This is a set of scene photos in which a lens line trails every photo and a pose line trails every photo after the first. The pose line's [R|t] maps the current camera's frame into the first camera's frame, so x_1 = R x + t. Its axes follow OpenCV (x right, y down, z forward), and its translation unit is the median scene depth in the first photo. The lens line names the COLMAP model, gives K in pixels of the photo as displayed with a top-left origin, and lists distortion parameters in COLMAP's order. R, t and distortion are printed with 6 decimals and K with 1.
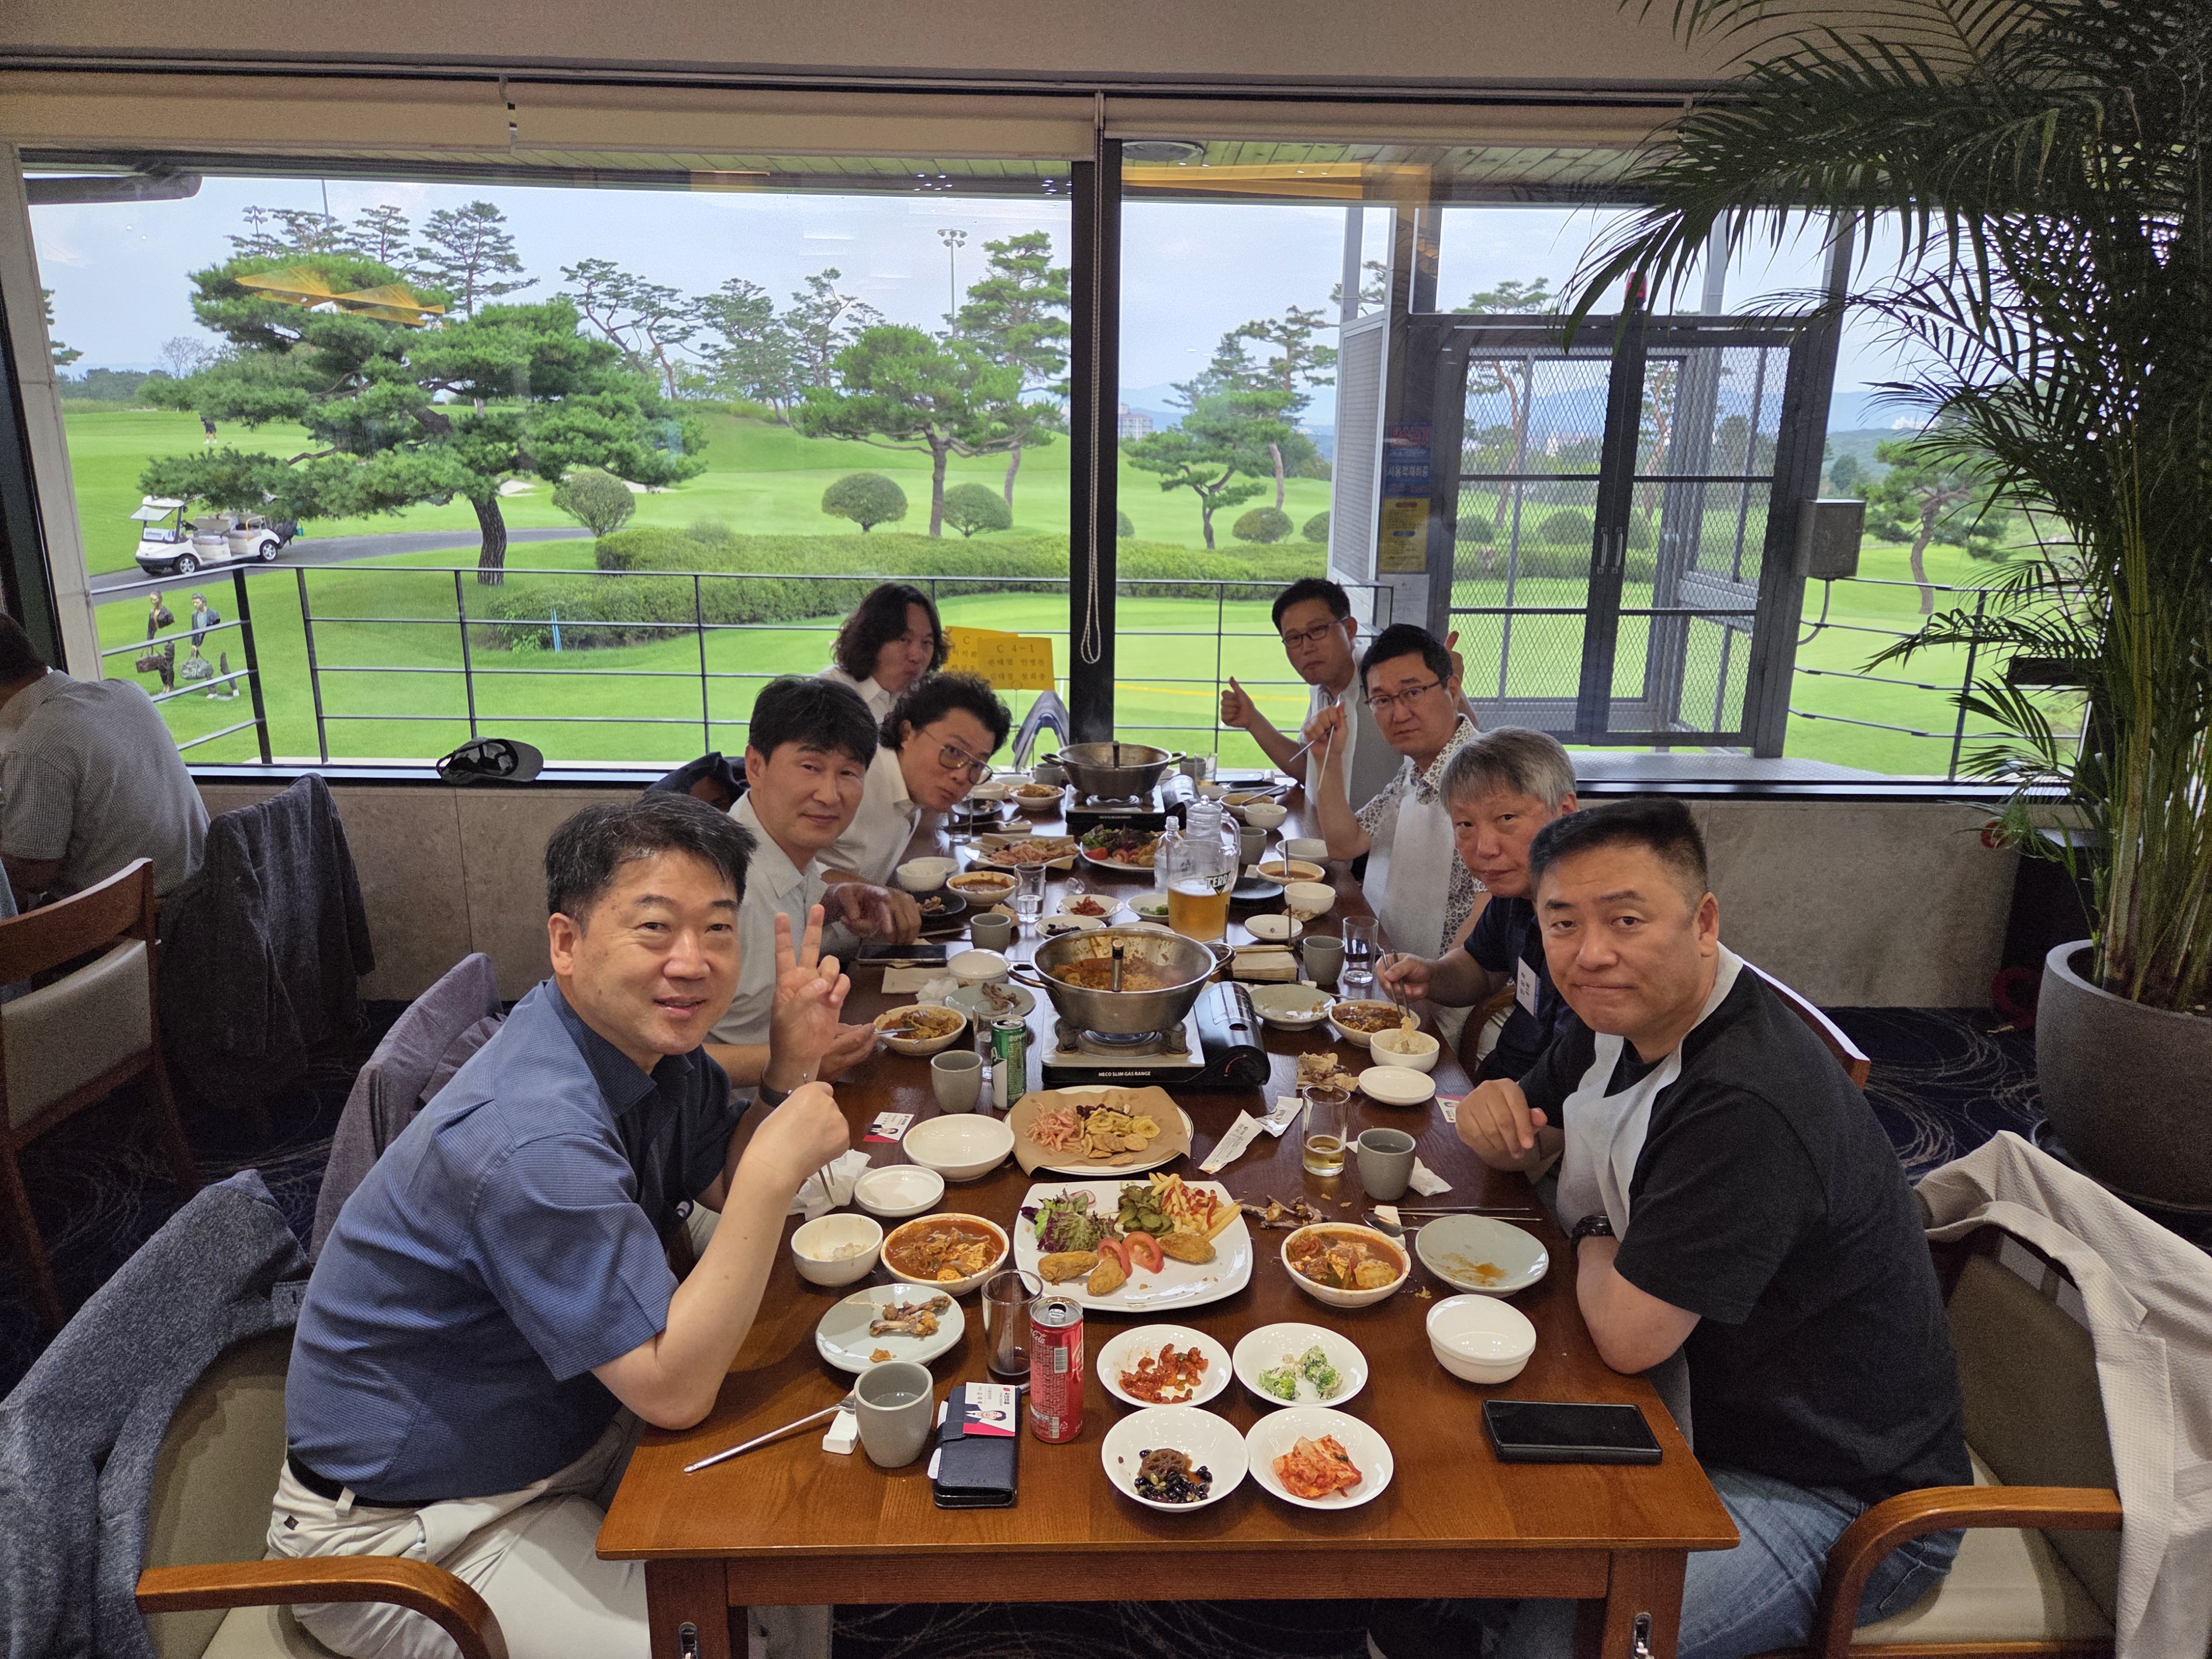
lens RADIAL K [[1491.9, 0, 1113.1], [0, 1491.9, 826.5], [0, 0, 1]] dist [0.026327, -0.020399]
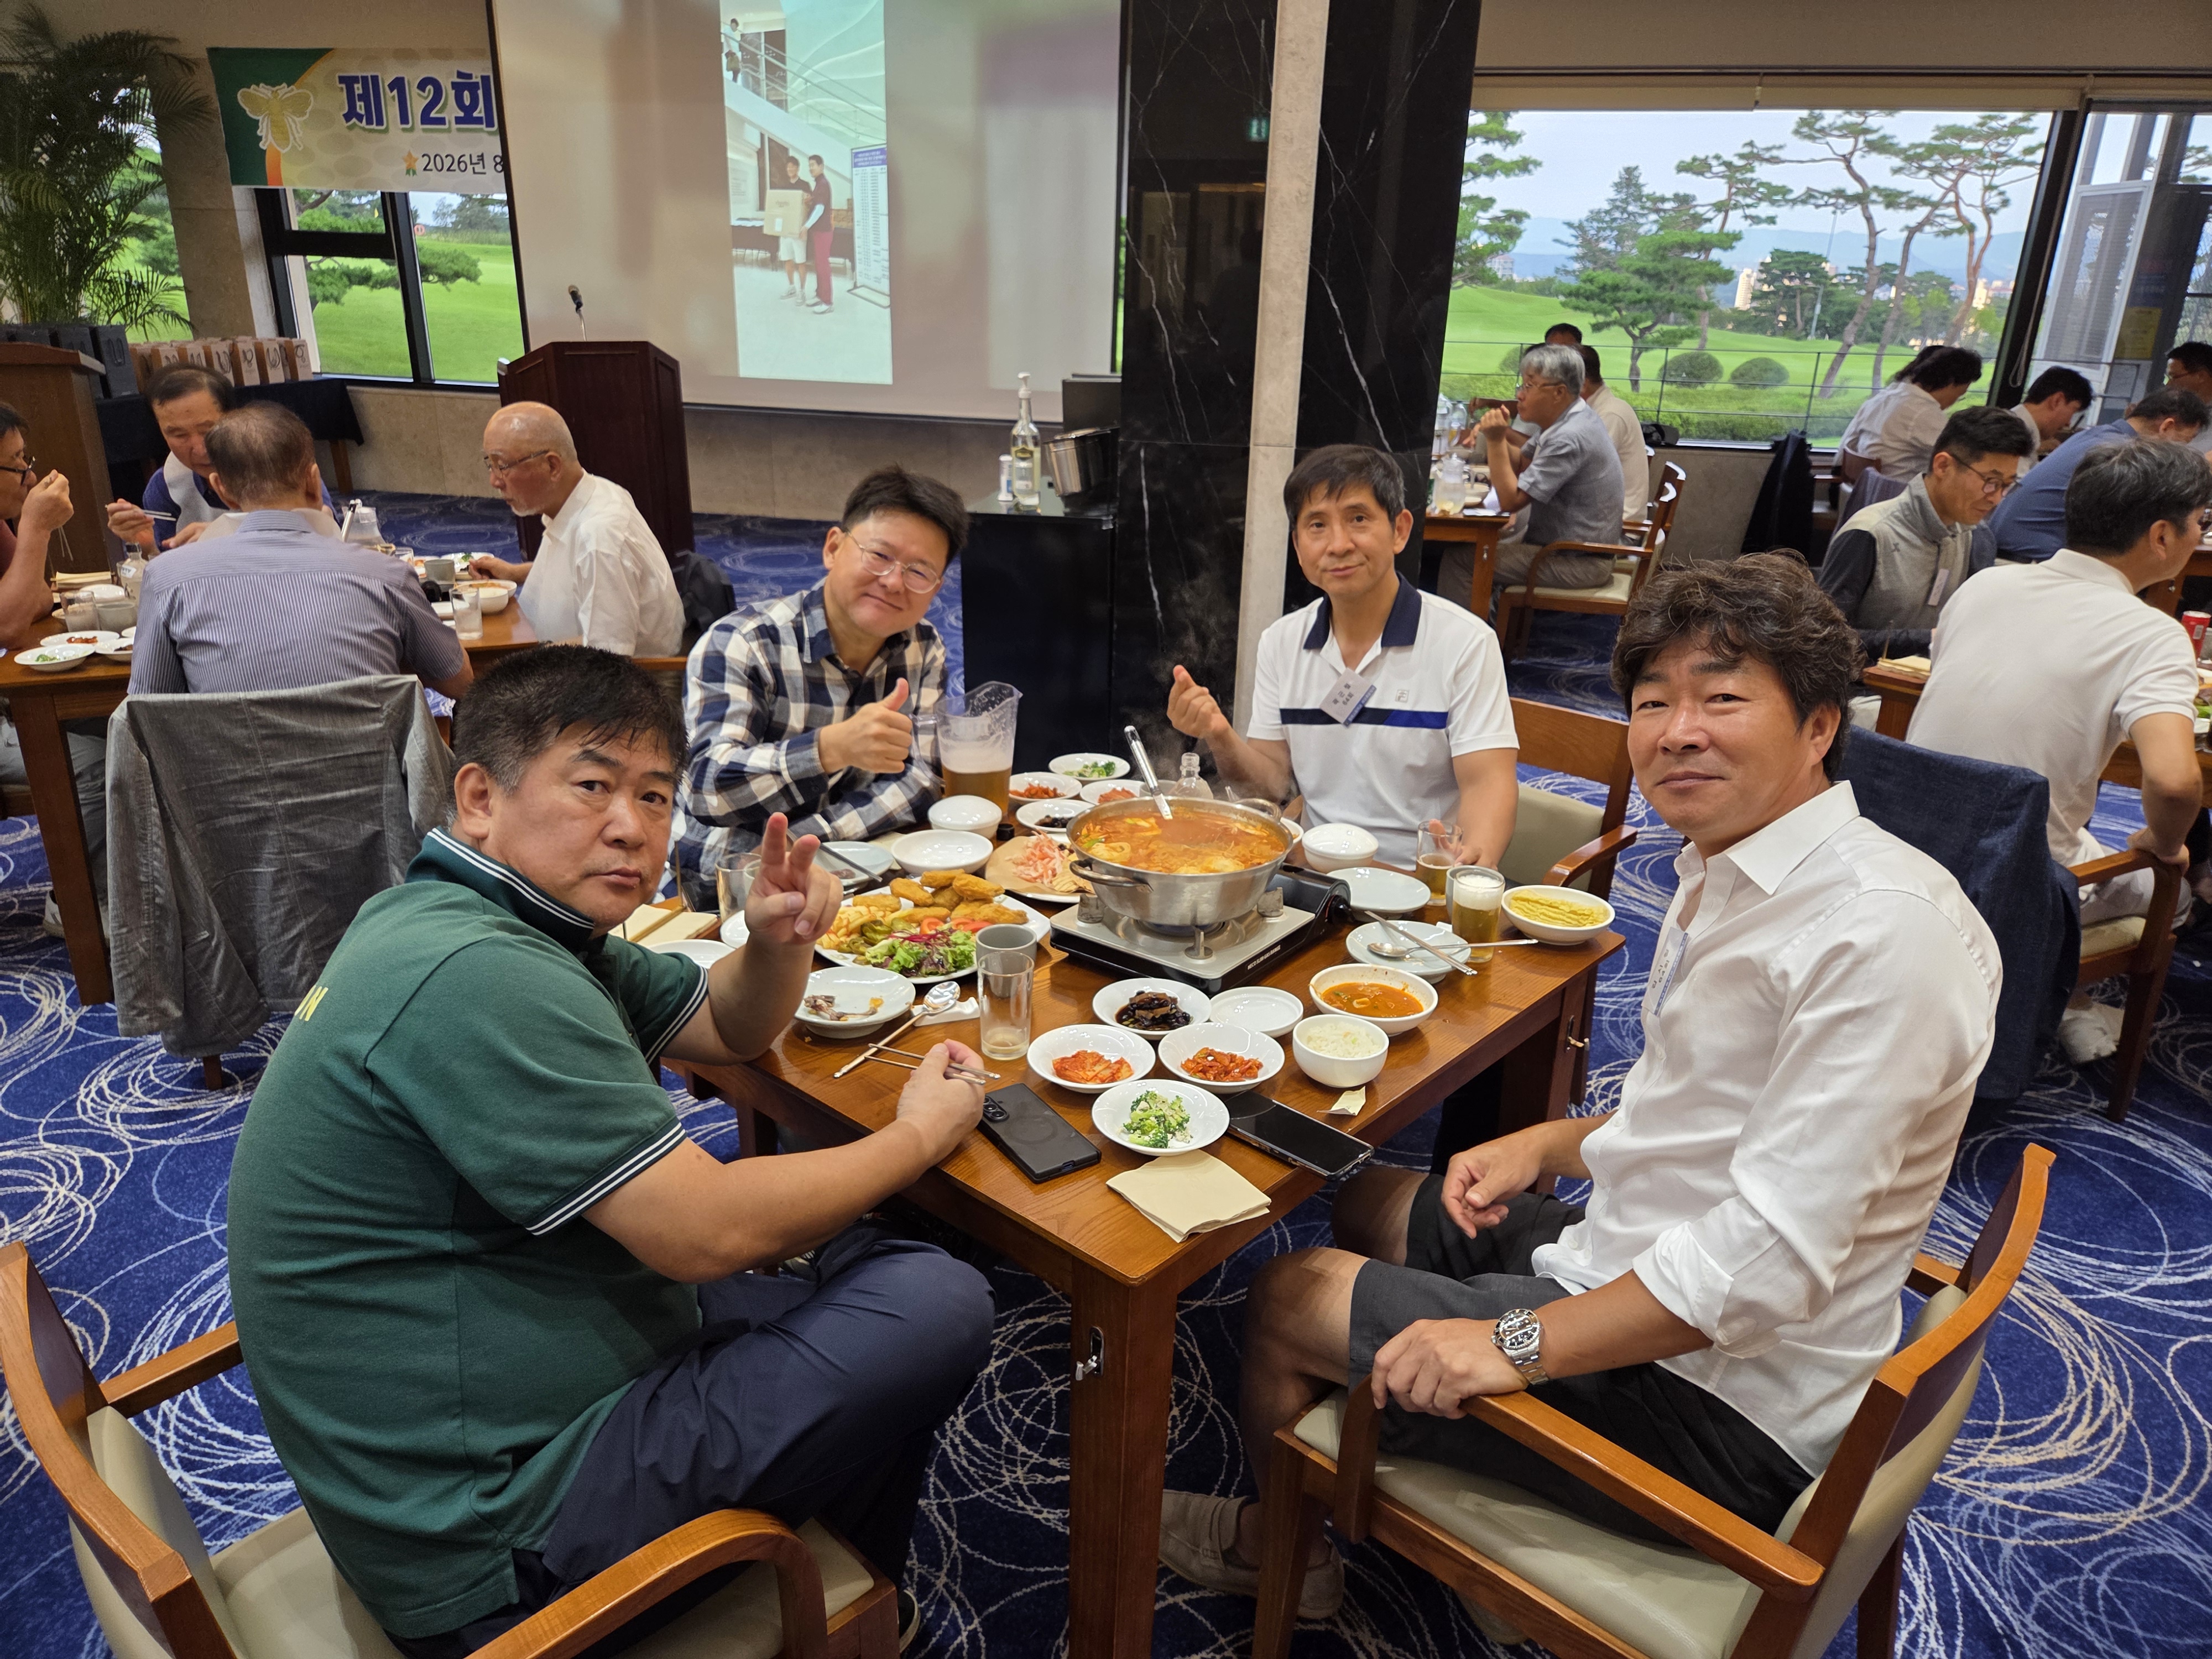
lens RADIAL K [[1491.9, 0, 1109.1], [0, 1491.9, 836.5], [0, 0, 1]] dist [0.026327, -0.020399]
pose [[0.976288, 0.087541, -0.197986, -0.059267], [-0.066899, 0.991826, 0.108658, 0.027211], [0.205879, -0.092836, 0.974164, -0.094153]]
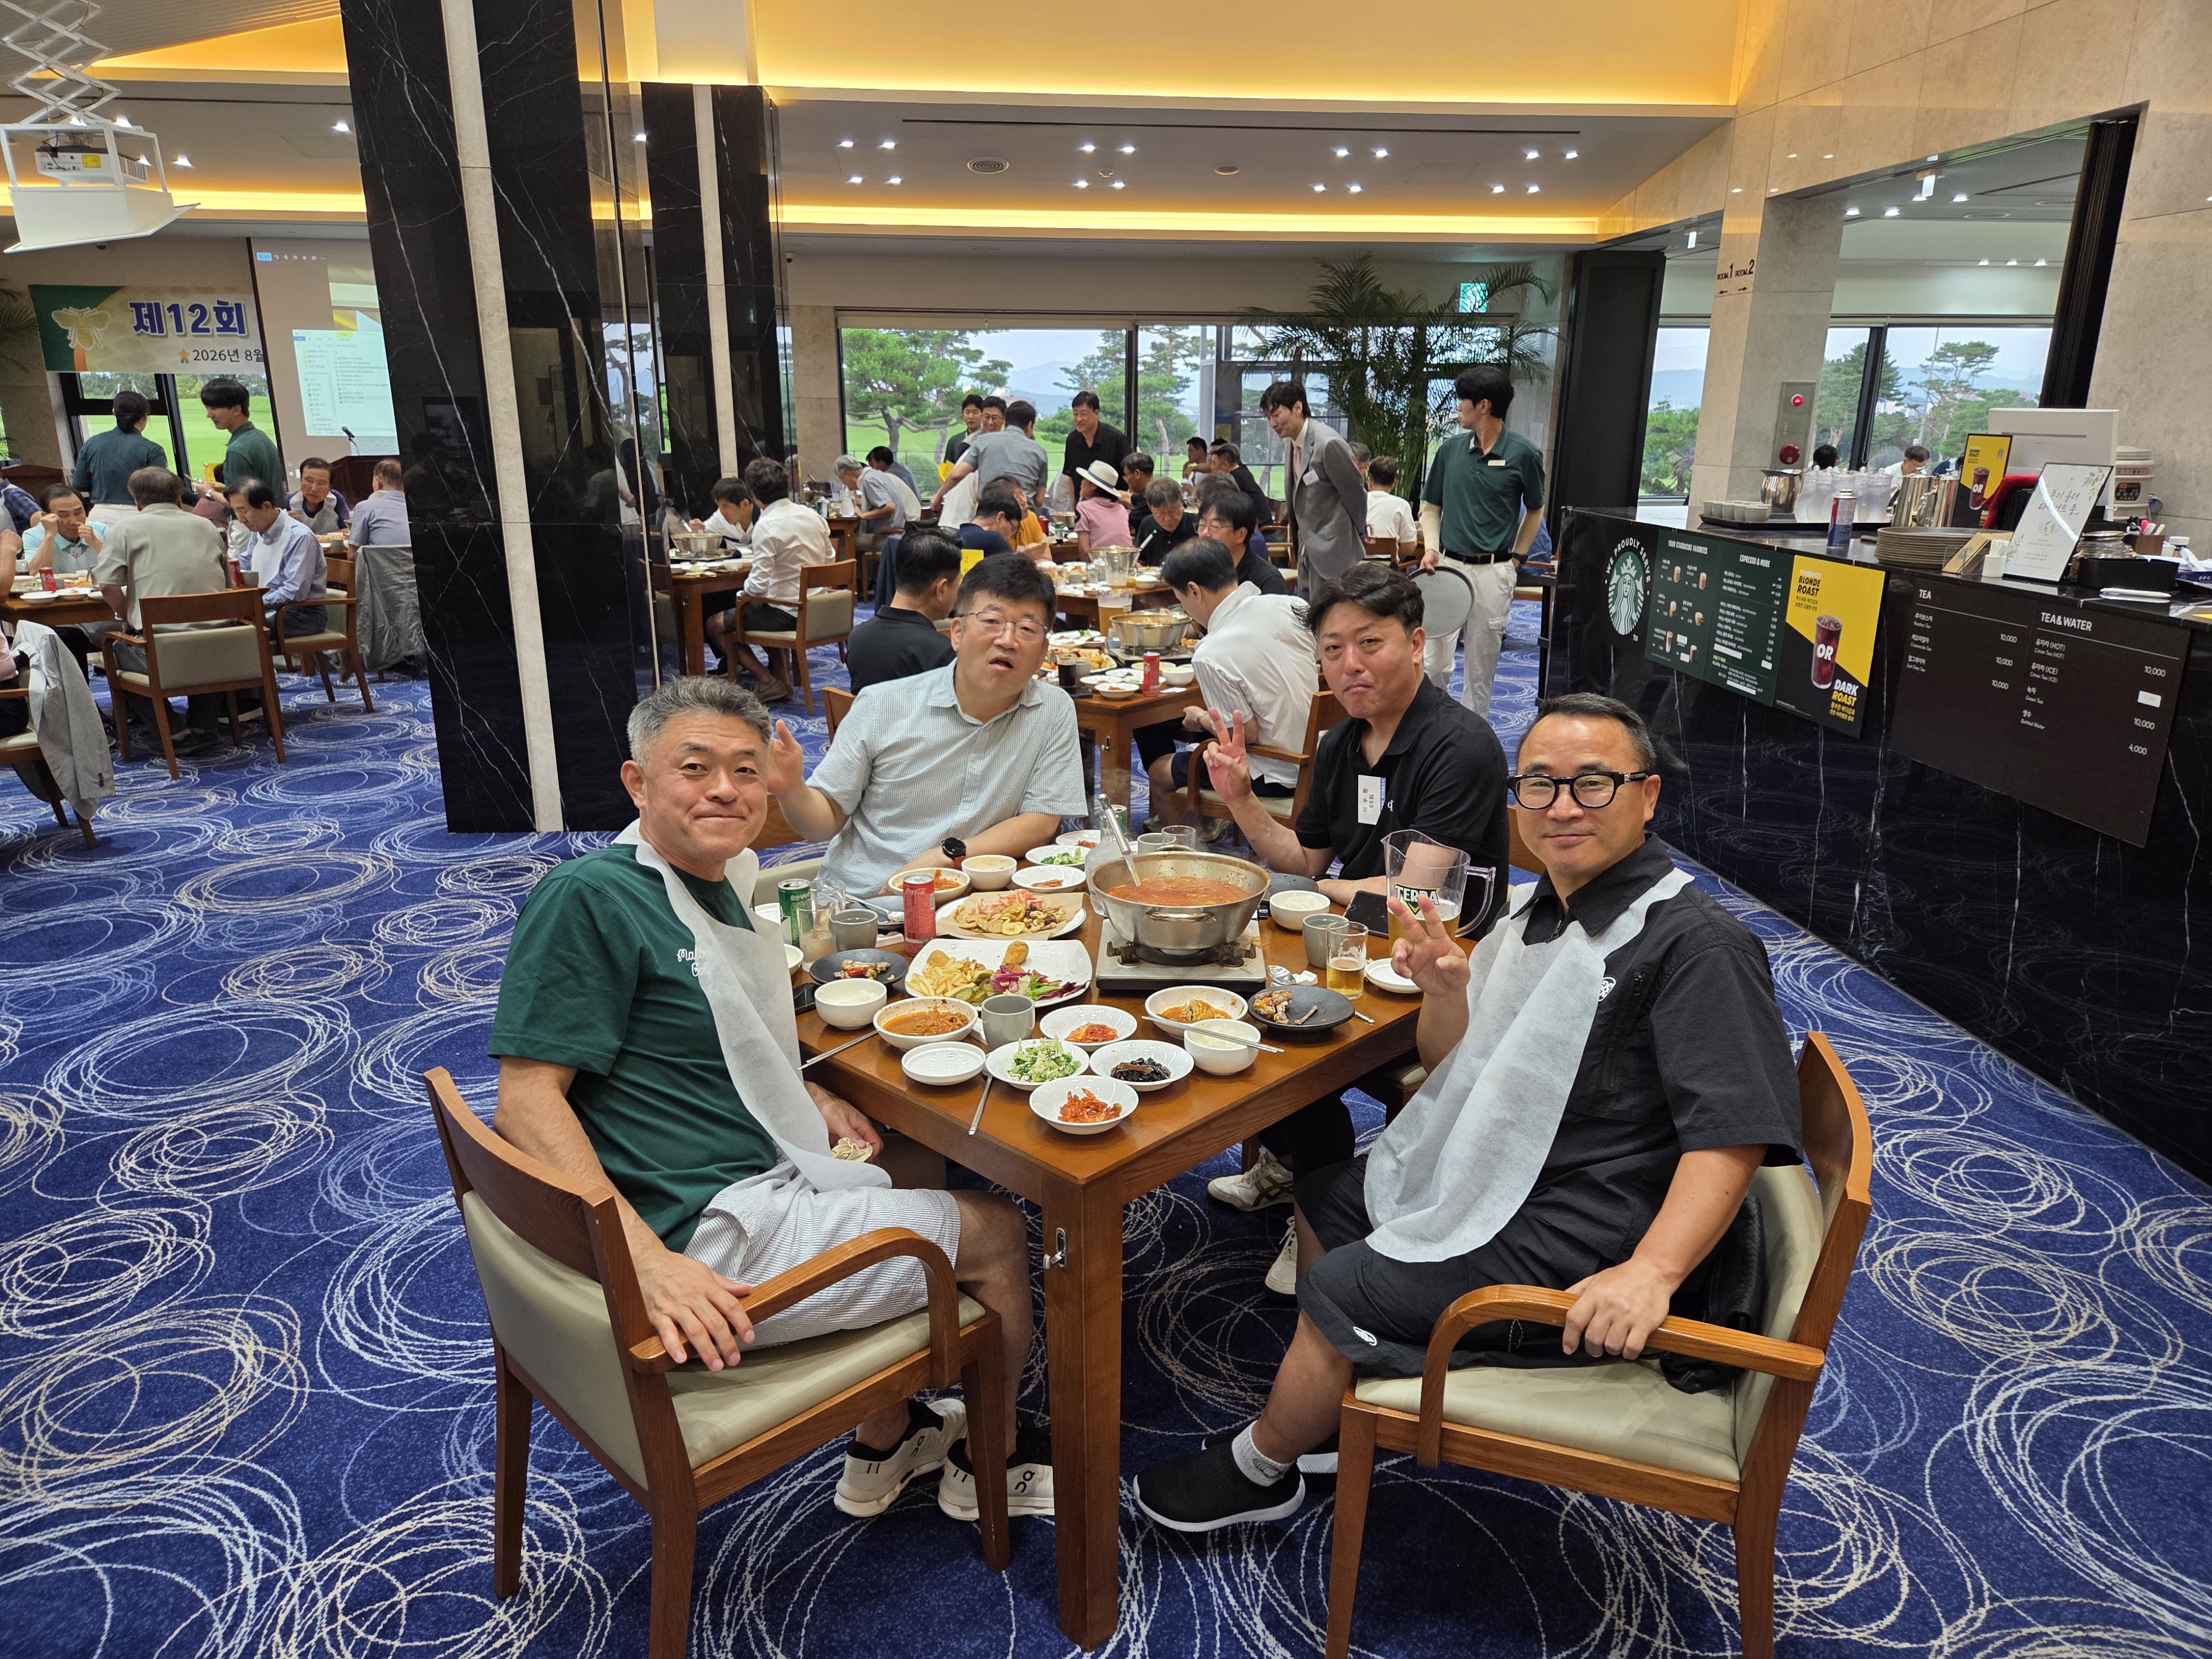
lens RADIAL K [[1491.9, 0, 1104.2], [0, 1491.9, 846.4], [0, 0, 1]] dist [0.026327, -0.020399]
pose [[0.997386, -0.030031, 0.065719, -0.030851], [0.028536, 0.999315, 0.023574, 0.064635], [-0.066382, -0.021637, 0.997560, -0.230601]]
